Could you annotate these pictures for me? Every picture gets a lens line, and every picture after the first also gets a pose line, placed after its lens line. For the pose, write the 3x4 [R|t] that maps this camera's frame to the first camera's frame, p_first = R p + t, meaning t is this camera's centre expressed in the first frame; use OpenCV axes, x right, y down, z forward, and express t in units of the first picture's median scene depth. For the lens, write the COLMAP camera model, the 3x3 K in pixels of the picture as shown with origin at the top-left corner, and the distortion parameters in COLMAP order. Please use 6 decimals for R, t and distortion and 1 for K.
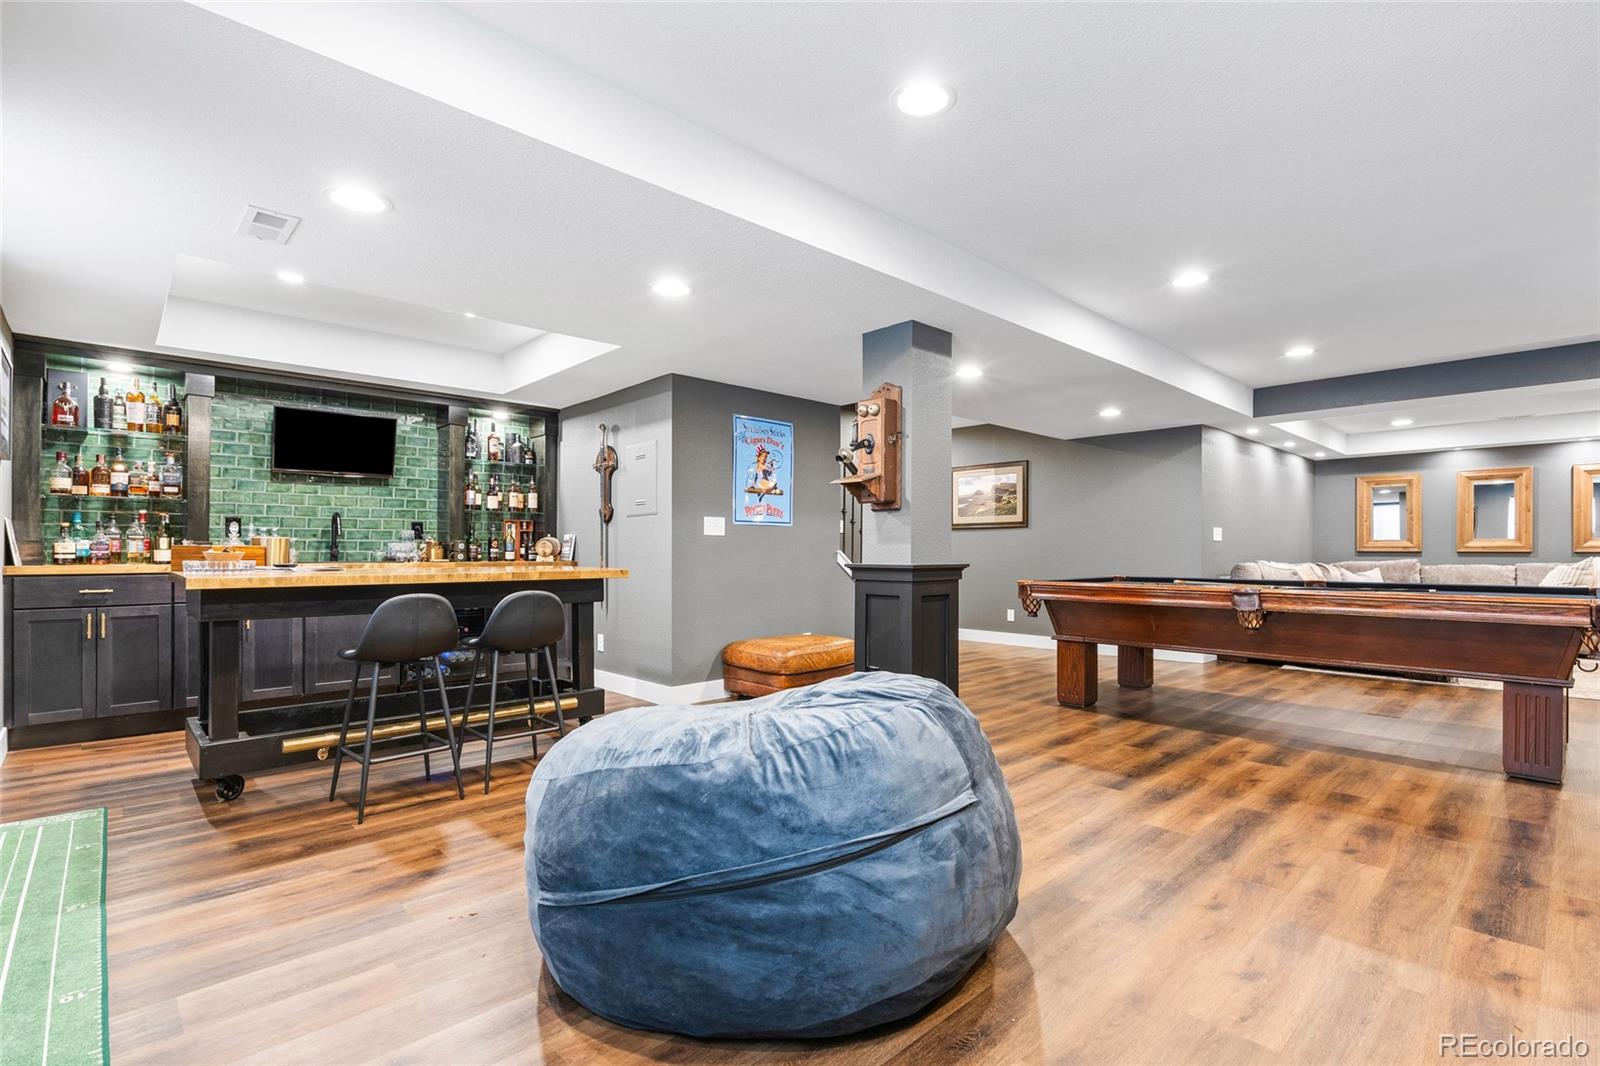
lens RADIAL K [[728.0, 0, 792.4], [0, 728.0, 540.3], [0, 0, 1]] dist [-0.008308, 0.002534]
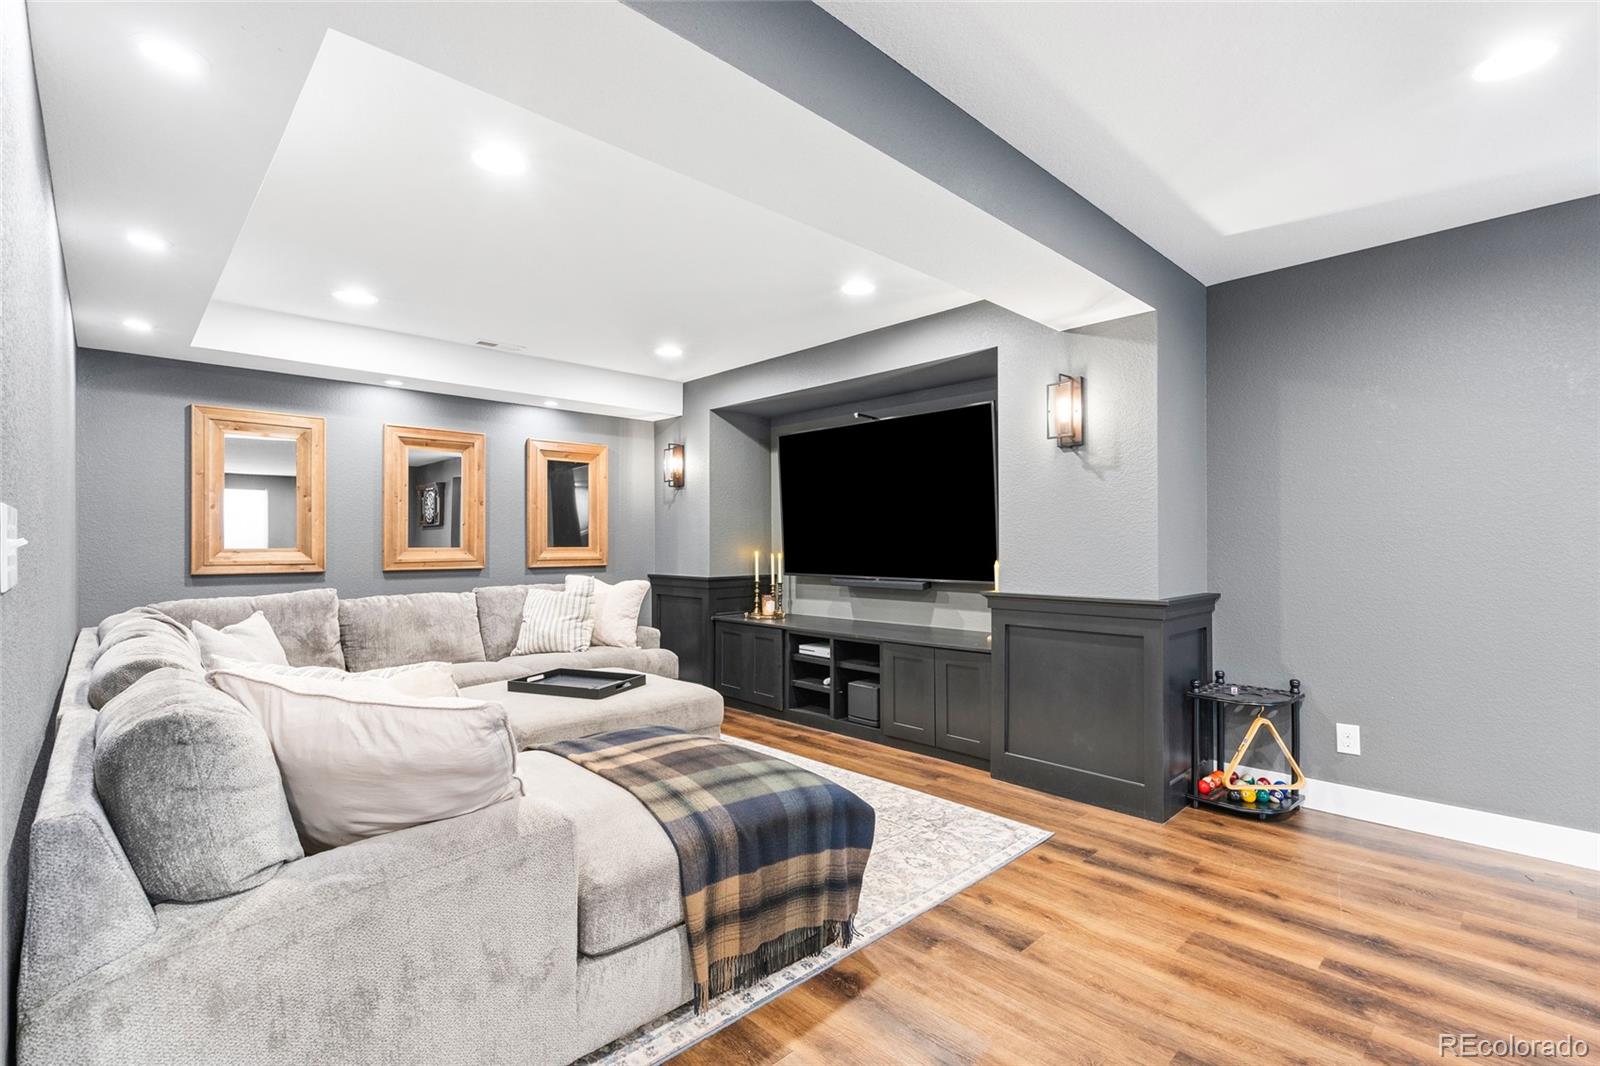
lens RADIAL K [[728.0, 0, 809.9], [0, 728.0, 543.3], [0, 0, 1]] dist [-0.008308, 0.002534]
pose [[-0.024271, 0.005577, 0.999690, 0.572993], [-0.006003, 0.999966, -0.005725, -0.006331], [-0.999687, -0.006140, -0.024237, 1.098311]]
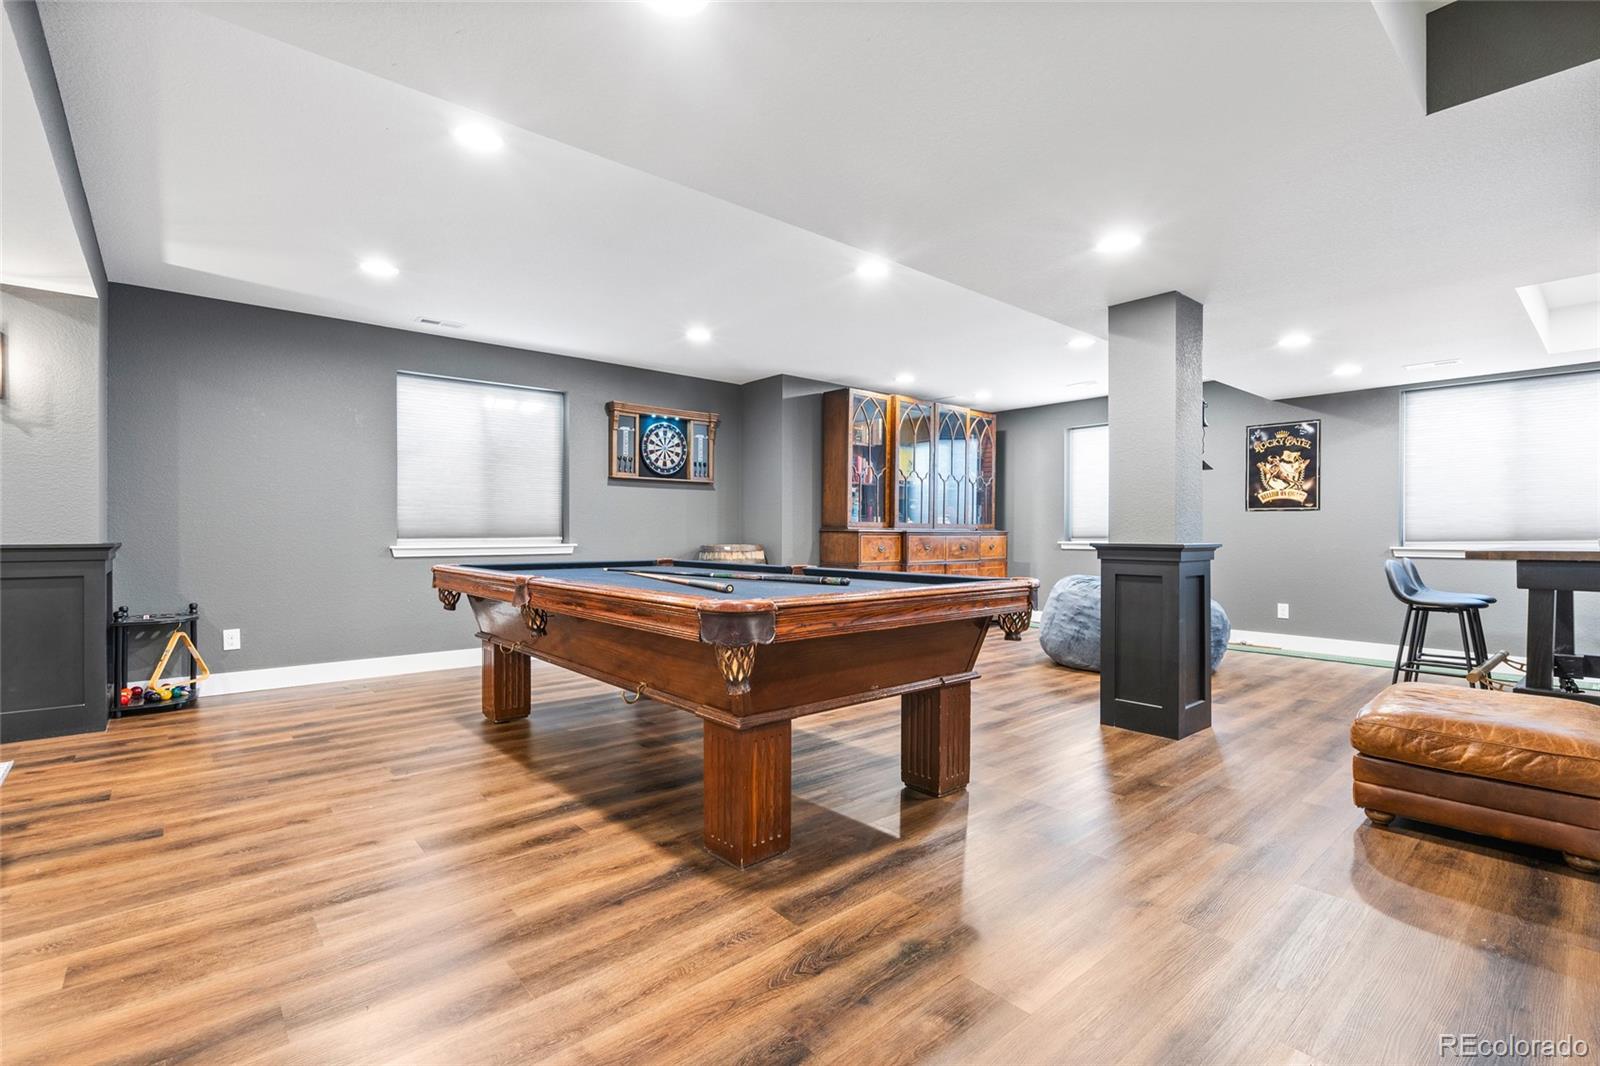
lens RADIAL K [[728.0, 0, 812.0], [0, 728.0, 533.4], [0, 0, 1]] dist [-0.008308, 0.002534]
pose [[-0.999695, -0.006836, 0.023732, 0.448626], [-0.006970, 0.999960, -0.005566, 0.024591], [-0.023693, -0.005730, -0.999703, 1.498666]]
